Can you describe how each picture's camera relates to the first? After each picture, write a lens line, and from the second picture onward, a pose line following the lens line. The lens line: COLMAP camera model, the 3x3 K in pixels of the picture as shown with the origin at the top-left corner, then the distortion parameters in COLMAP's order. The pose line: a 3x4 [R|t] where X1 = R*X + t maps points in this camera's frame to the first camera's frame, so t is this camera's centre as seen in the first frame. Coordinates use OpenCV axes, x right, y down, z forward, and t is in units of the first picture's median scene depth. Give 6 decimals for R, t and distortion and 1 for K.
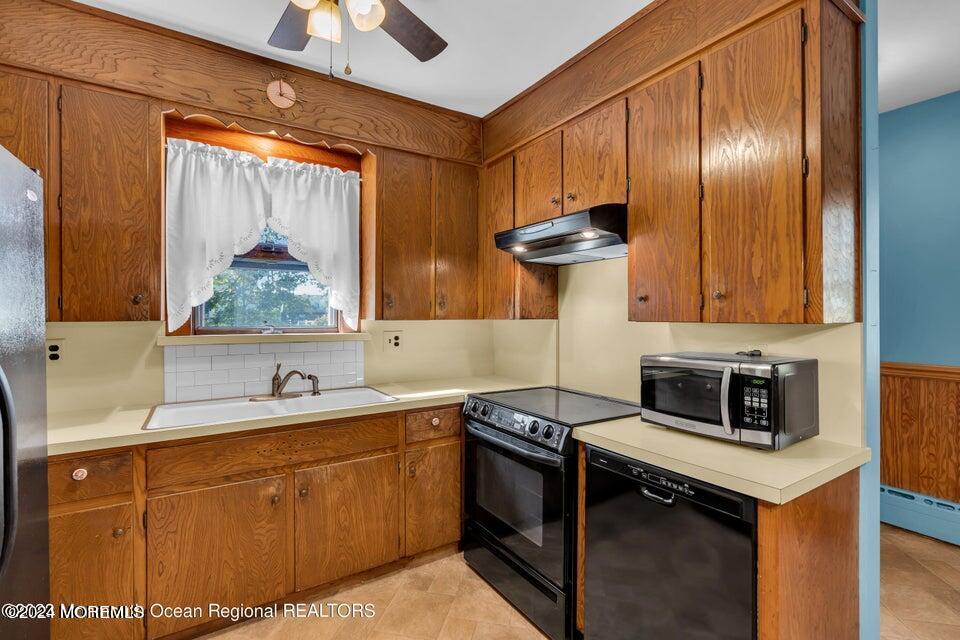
lens RADIAL K [[427.9, 0, 481.1], [0, 427.9, 316.9], [0, 0, 1]] dist [-0.010843, 0.001836]
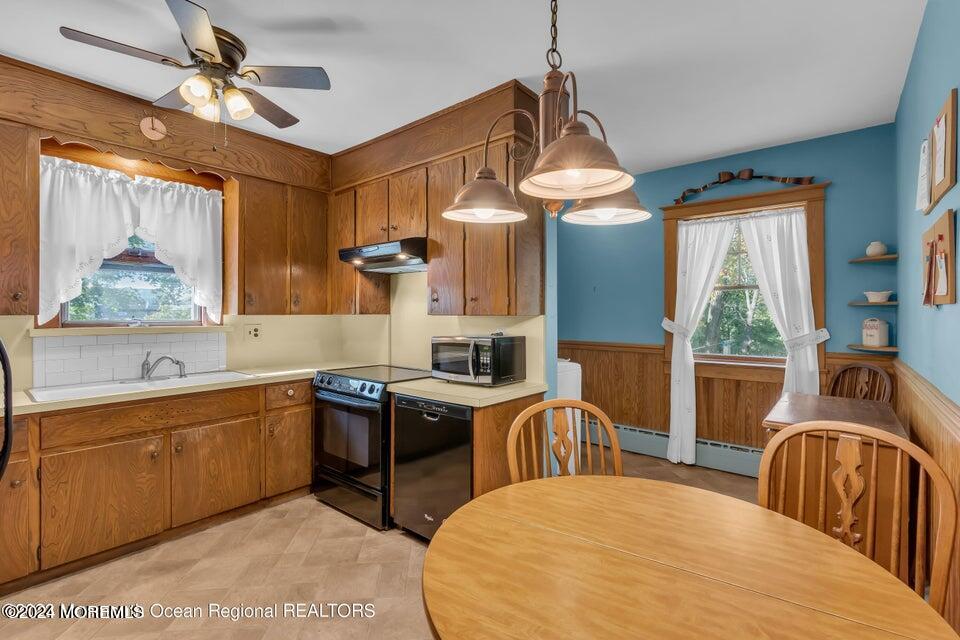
lens RADIAL K [[427.9, 0, 478.1], [0, 427.9, 314.5], [0, 0, 1]] dist [-0.010843, 0.001836]
pose [[0.955028, -0.000499, 0.296515, 0.056572], [0.000196, 0.999999, 0.001054, 0.006192], [-0.296515, -0.000949, 0.955028, -0.436720]]
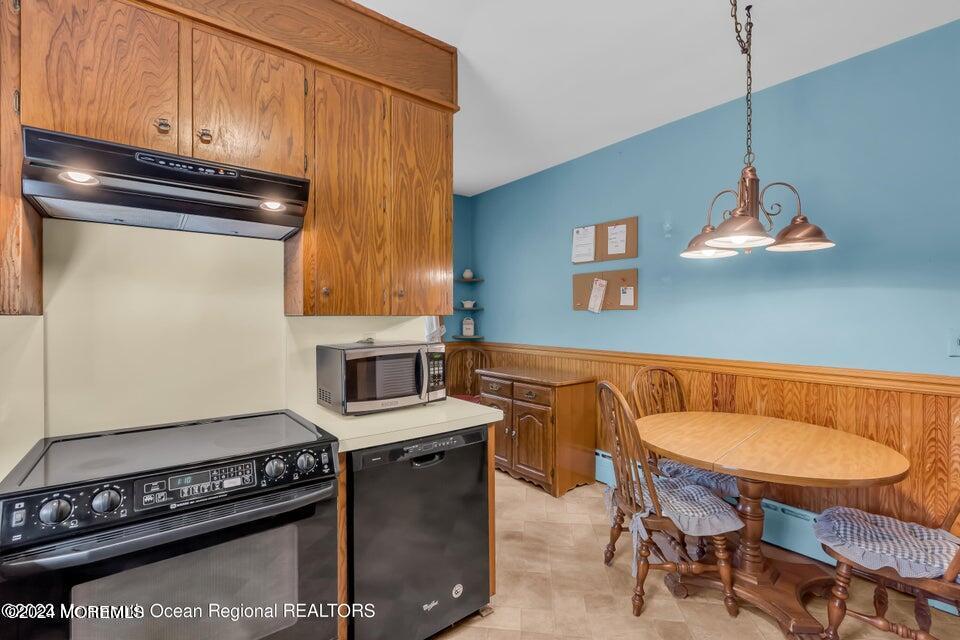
lens RADIAL K [[427.9, 0, 477.7], [0, 427.9, 317.4], [0, 0, 1]] dist [-0.010843, 0.001836]
pose [[-0.075611, -0.002241, 0.997135, -0.502738], [0.005473, 0.999981, 0.002663, 0.011856], [-0.997122, 0.005659, -0.075597, 0.613442]]
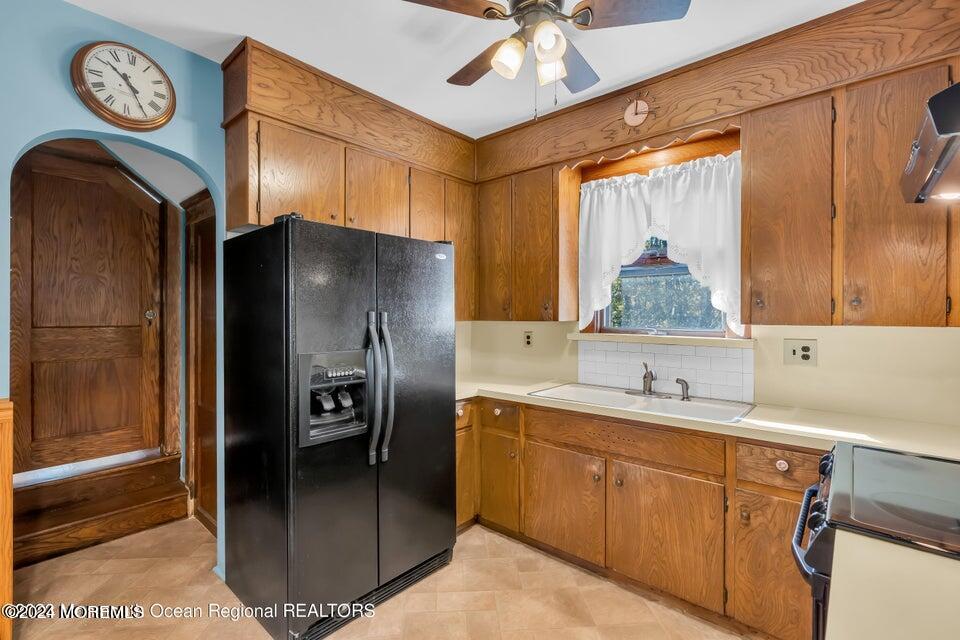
lens RADIAL K [[427.9, 0, 477.9], [0, 427.9, 318.4], [0, 0, 1]] dist [-0.010843, 0.001836]
pose [[0.280656, 0.007232, -0.959781, 0.464464], [-0.005177, 0.999968, 0.006021, -0.006821], [0.959794, 0.003279, 0.280685, 0.317291]]
